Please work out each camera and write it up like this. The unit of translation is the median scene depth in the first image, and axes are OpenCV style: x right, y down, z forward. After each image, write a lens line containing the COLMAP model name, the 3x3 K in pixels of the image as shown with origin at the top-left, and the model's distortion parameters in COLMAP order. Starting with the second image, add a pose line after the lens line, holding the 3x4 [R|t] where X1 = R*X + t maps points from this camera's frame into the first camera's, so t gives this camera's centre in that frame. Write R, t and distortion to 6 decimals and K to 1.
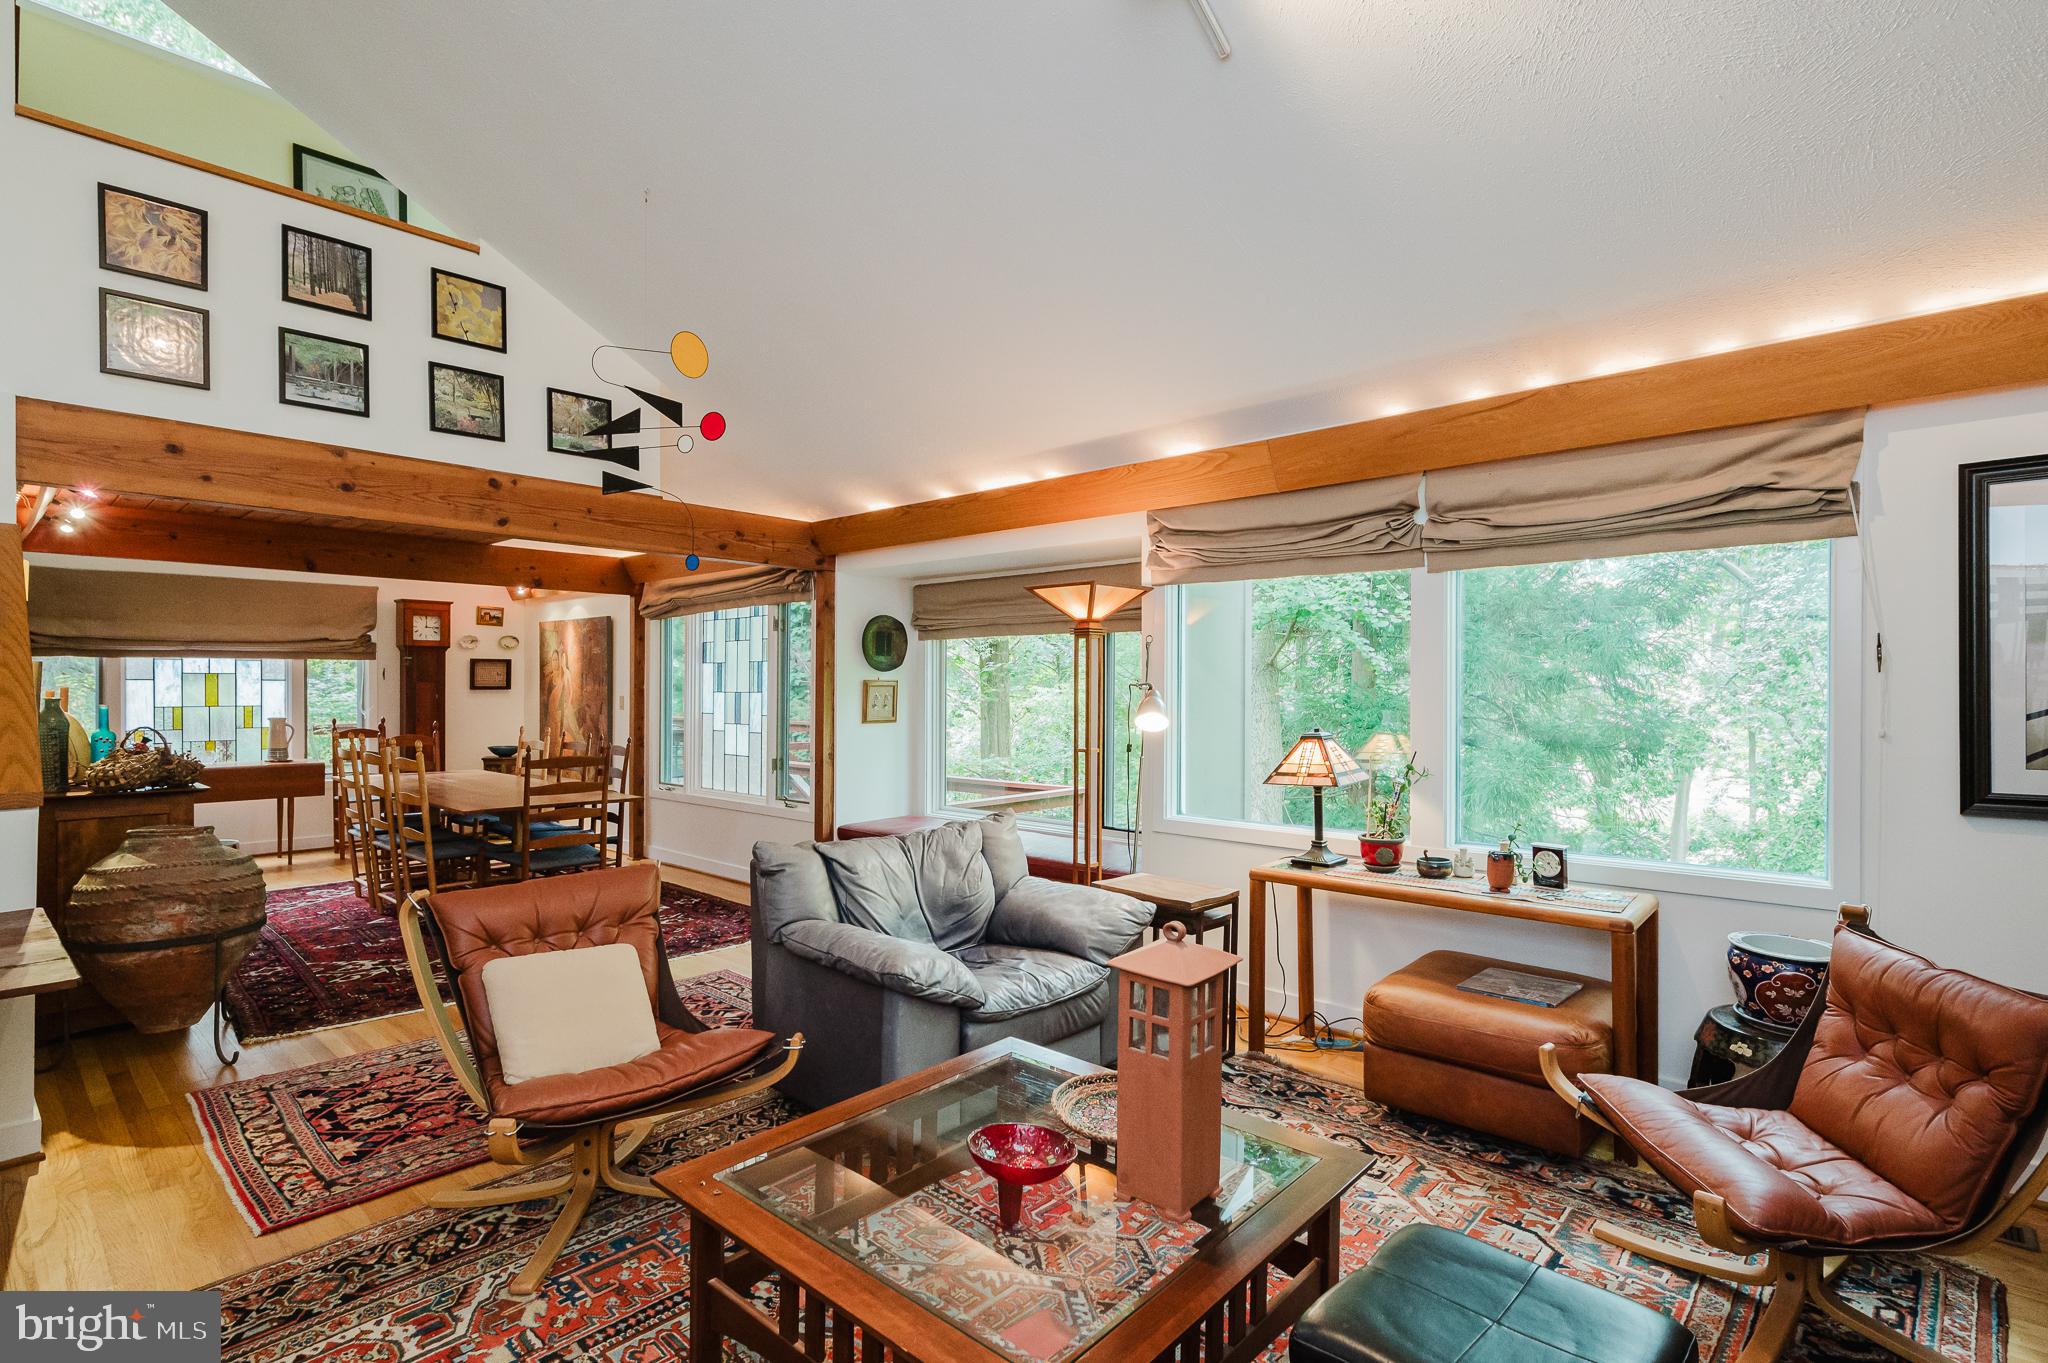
lens RADIAL K [[992.8, 0, 1025.0], [0, 992.8, 684.3], [0, 0, 1]] dist [-0.012566, -0.000045]
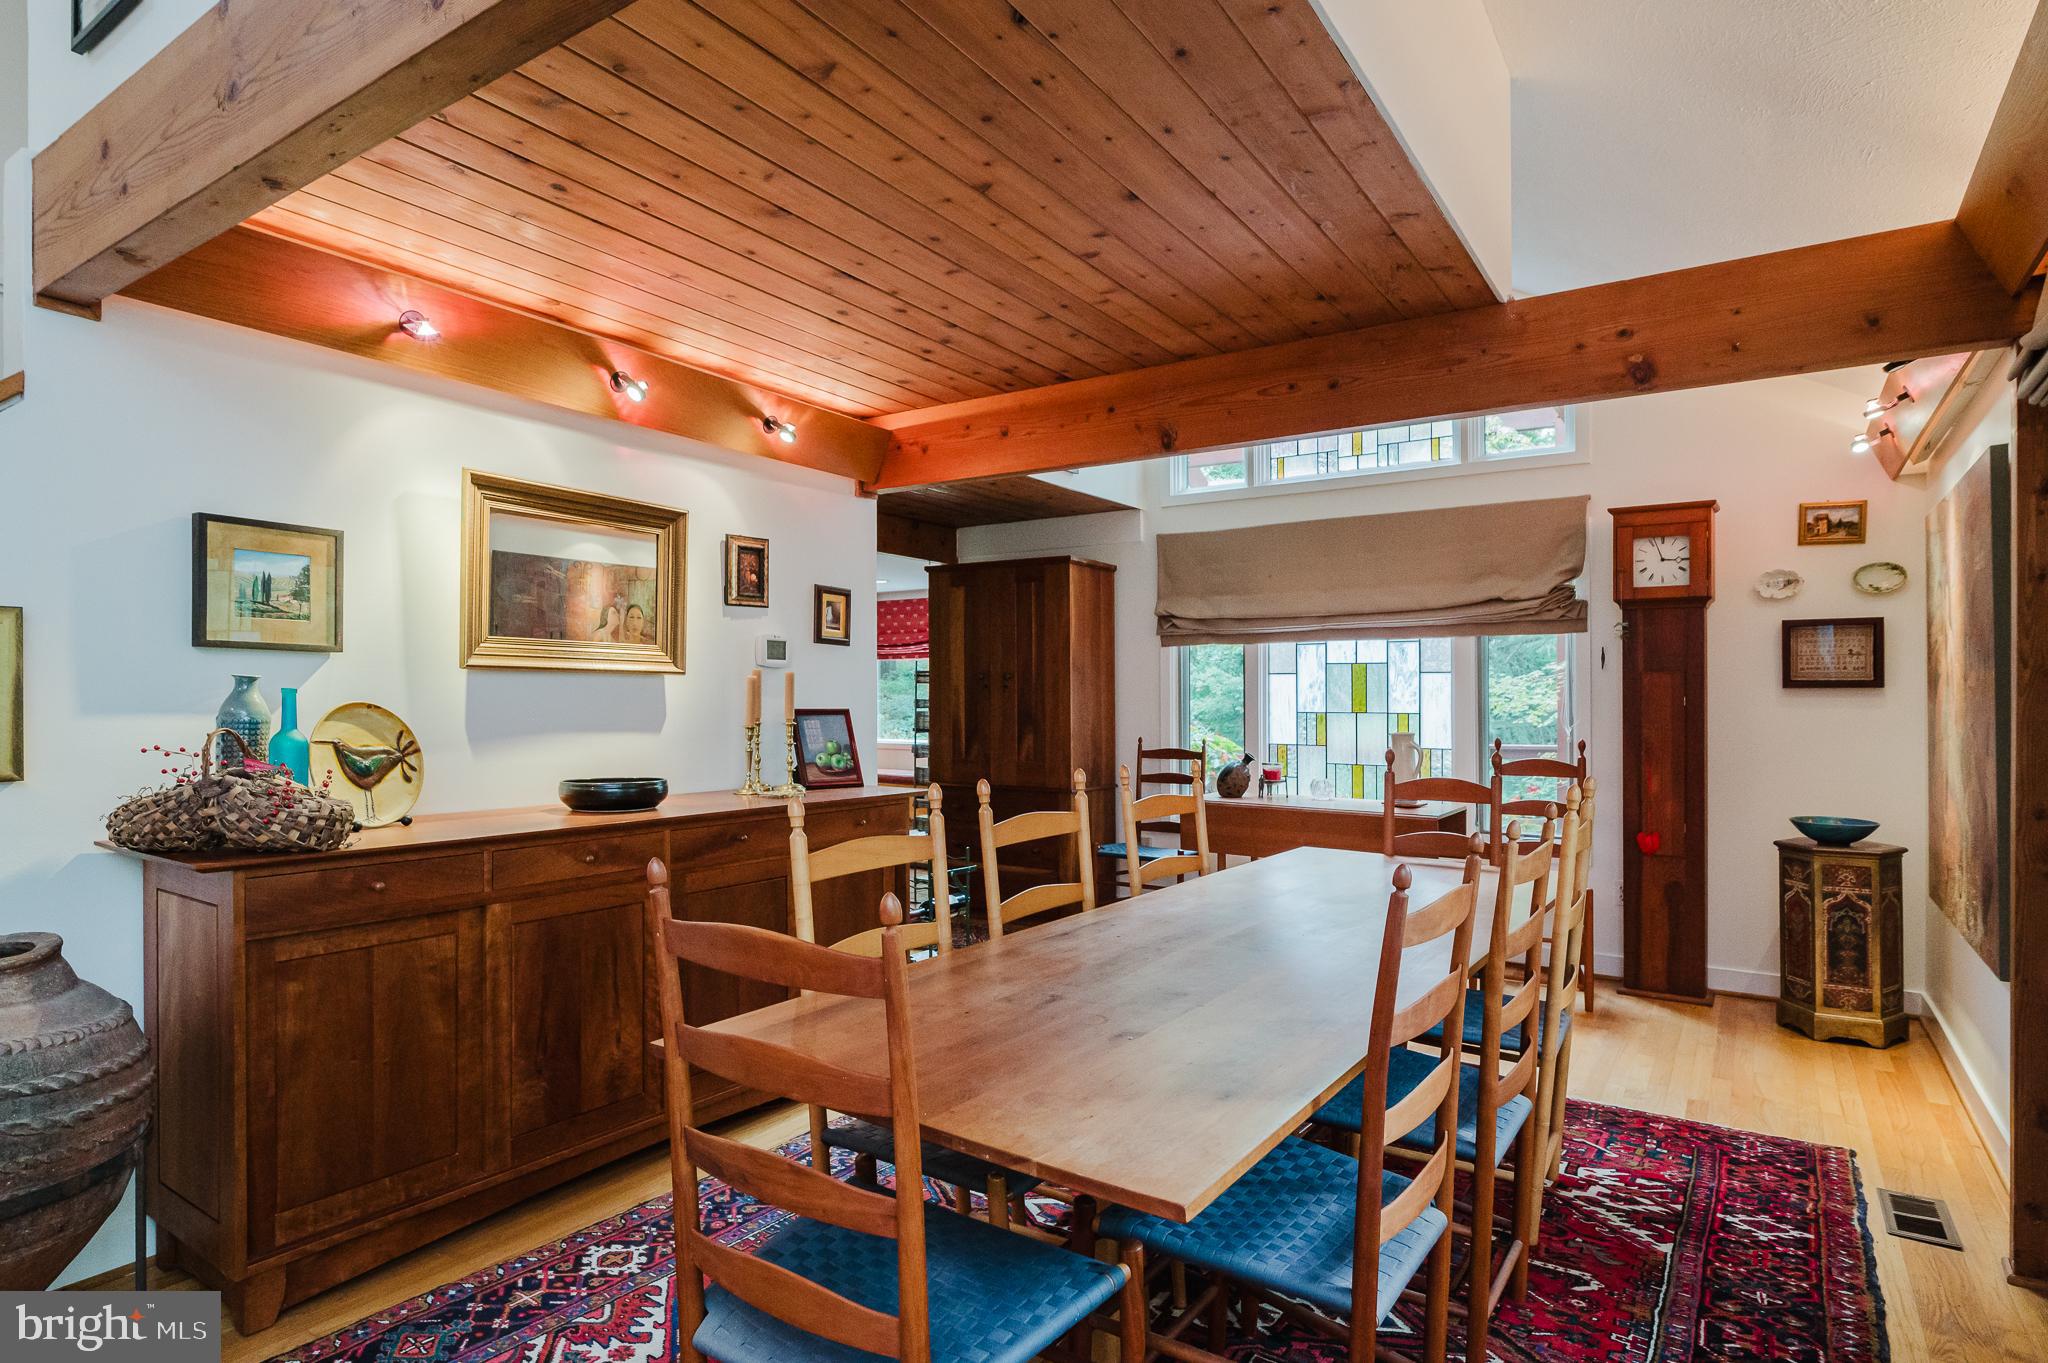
lens RADIAL K [[1115.4, 0, 1022.1], [0, 1115.4, 686.6], [0, 0, 1]] dist [-0.002284, -0.004657]
pose [[0.149452, -0.008981, -0.988728, -0.108151], [-0.003061, 0.999950, -0.009546, 0.011427], [0.988764, 0.004453, 0.149417, 0.608328]]
